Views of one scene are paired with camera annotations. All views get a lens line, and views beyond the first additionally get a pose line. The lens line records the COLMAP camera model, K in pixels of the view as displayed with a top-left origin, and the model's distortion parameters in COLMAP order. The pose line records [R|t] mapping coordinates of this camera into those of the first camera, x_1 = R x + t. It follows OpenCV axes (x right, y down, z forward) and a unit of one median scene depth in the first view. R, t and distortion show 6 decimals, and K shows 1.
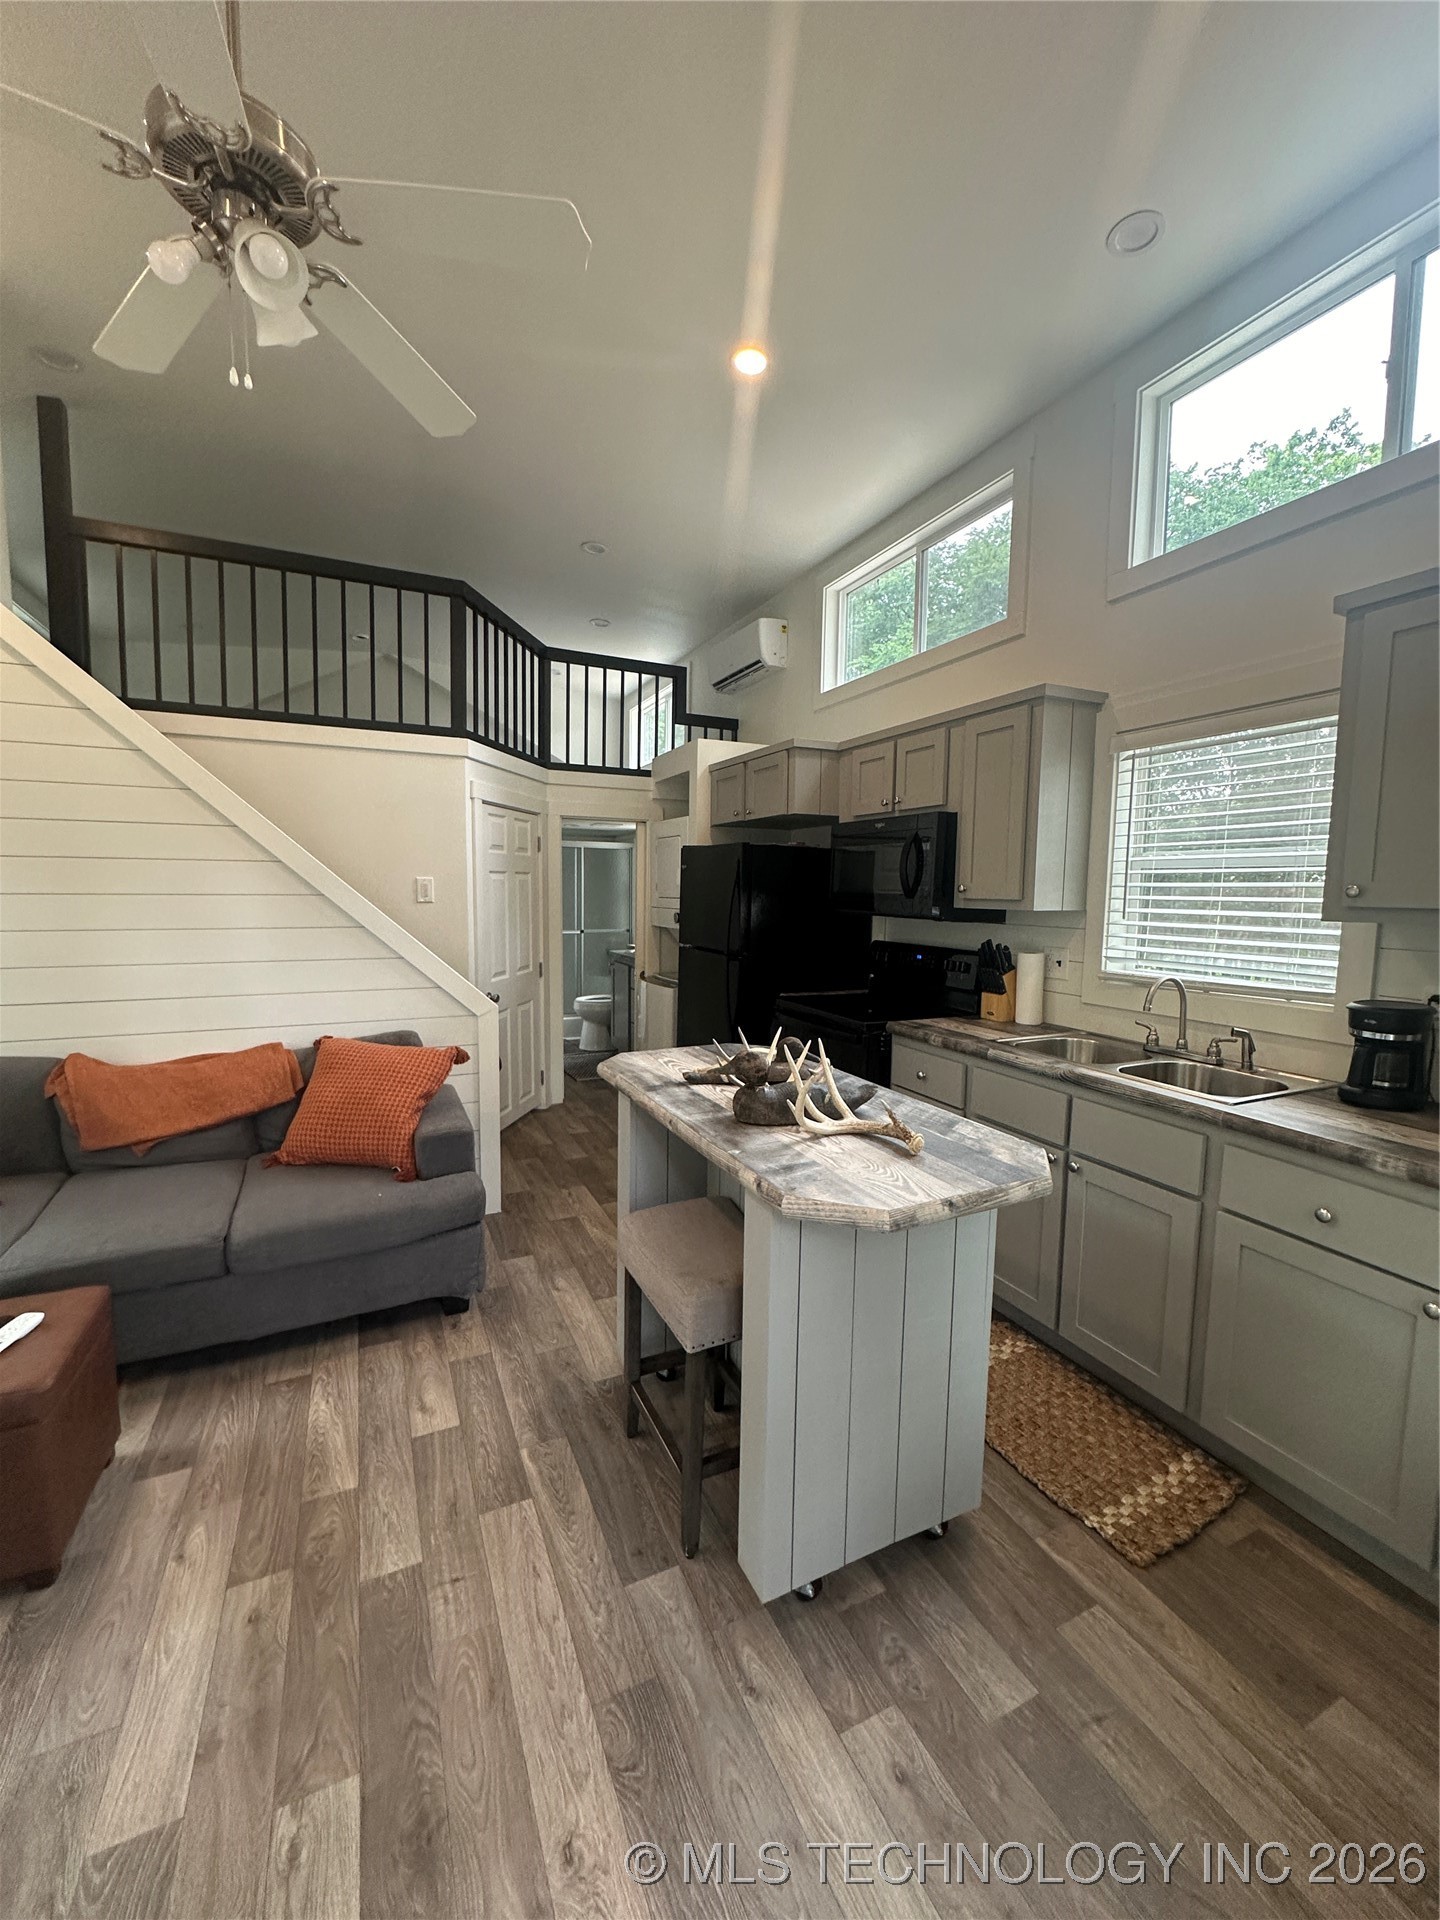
lens RADIAL K [[761.3, 0, 719.6], [0, 761.3, 965.6], [0, 0, 1]] dist [-0.008152, 0.000072]
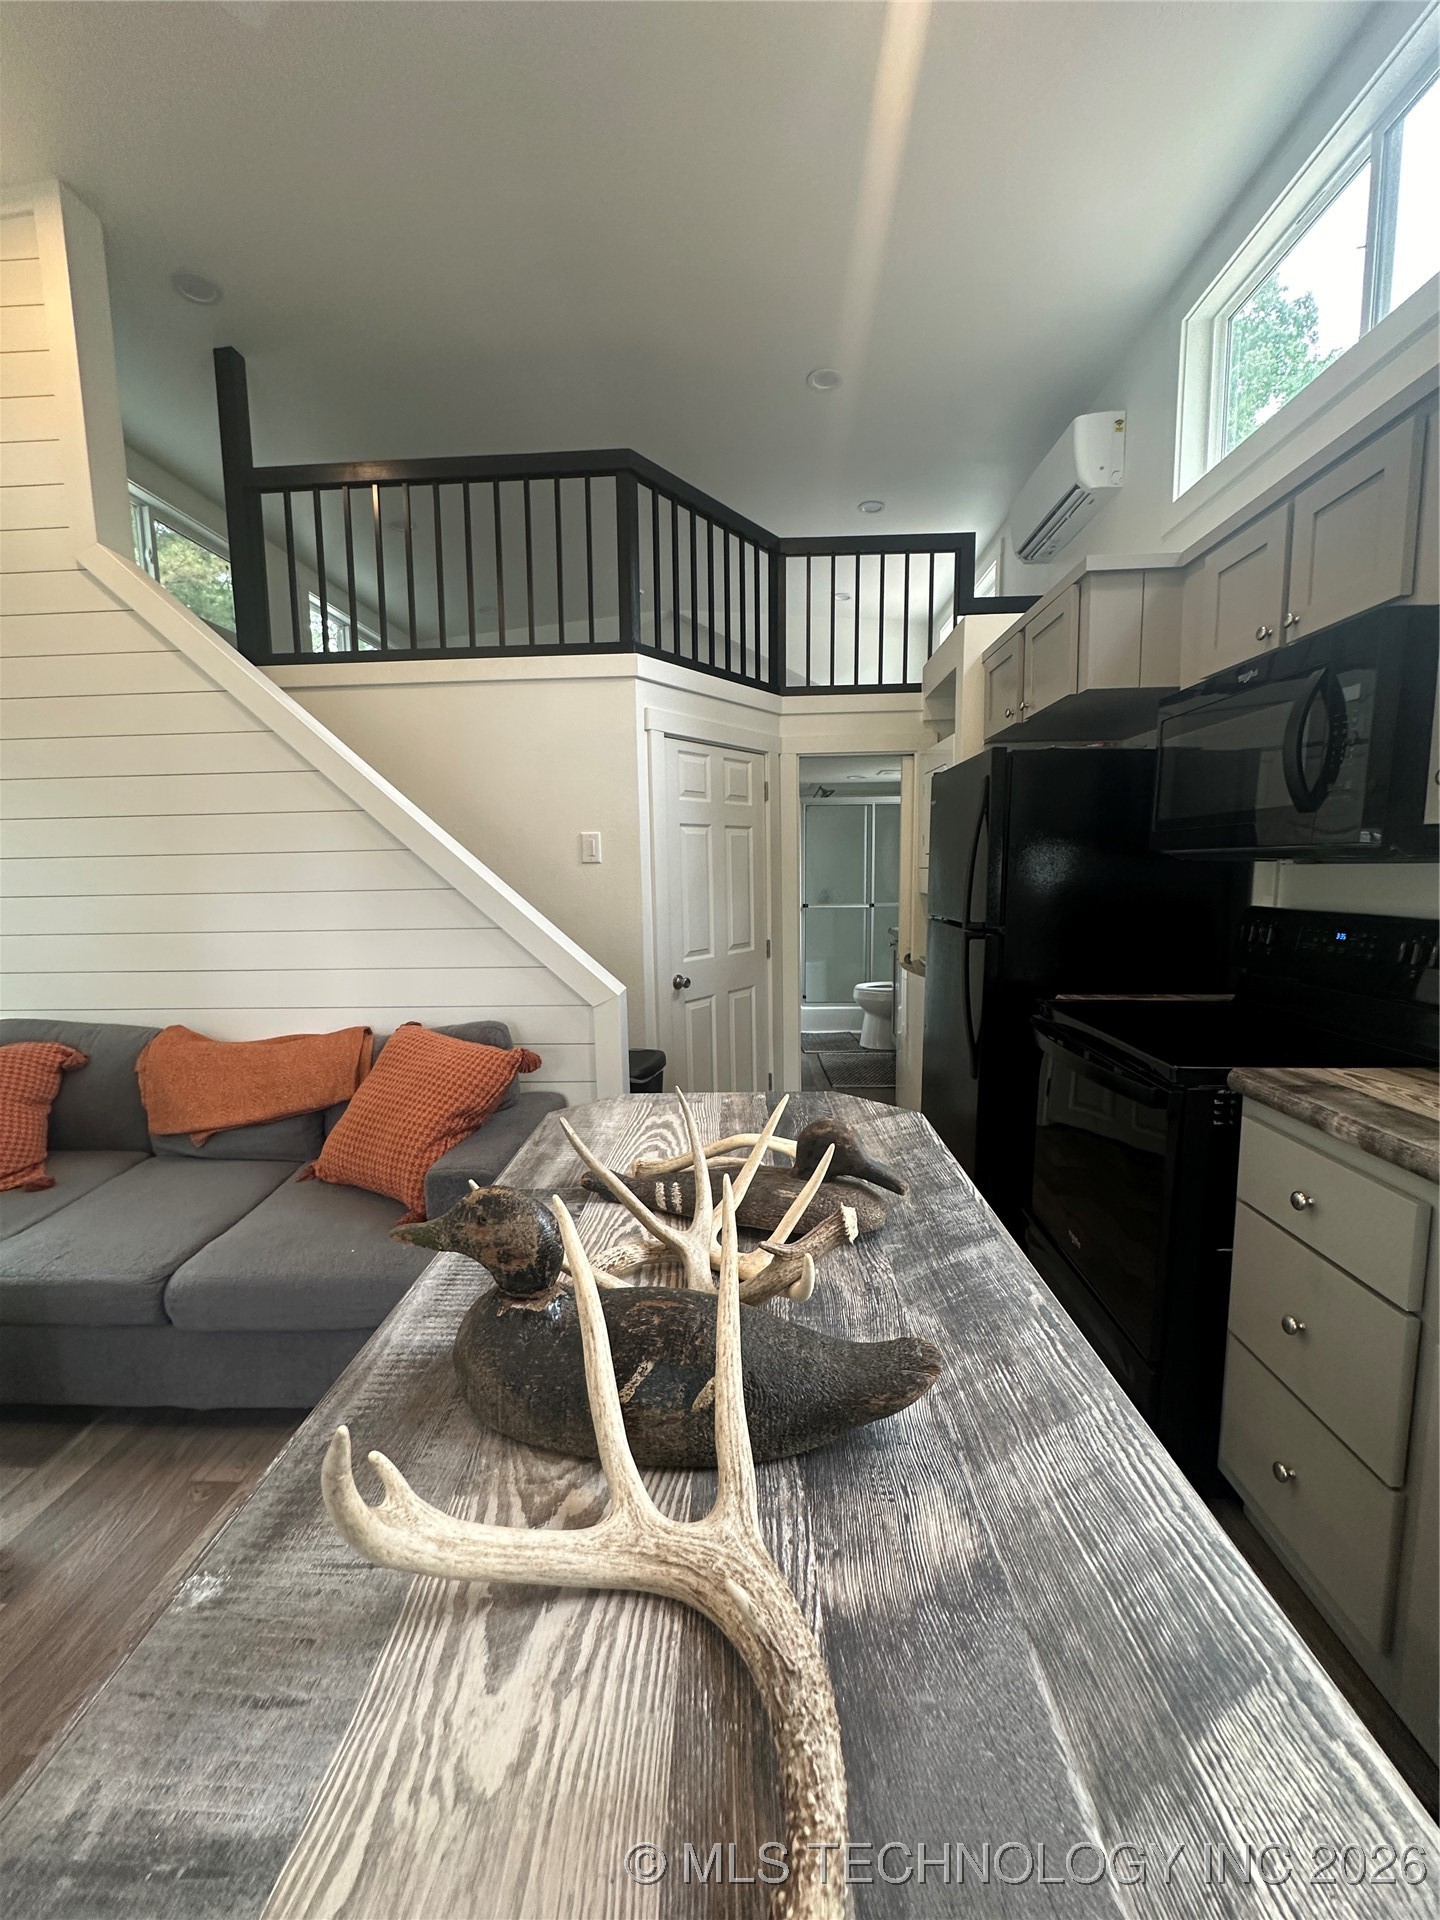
lens RADIAL K [[761.3, 0, 723.1], [0, 761.3, 963.1], [0, 0, 1]] dist [-0.008152, 0.000072]
pose [[0.884385, 0.028200, -0.465905, 0.125709], [-0.018734, 0.999513, 0.024938, 0.002054], [0.466382, -0.013327, 0.884483, 0.342484]]
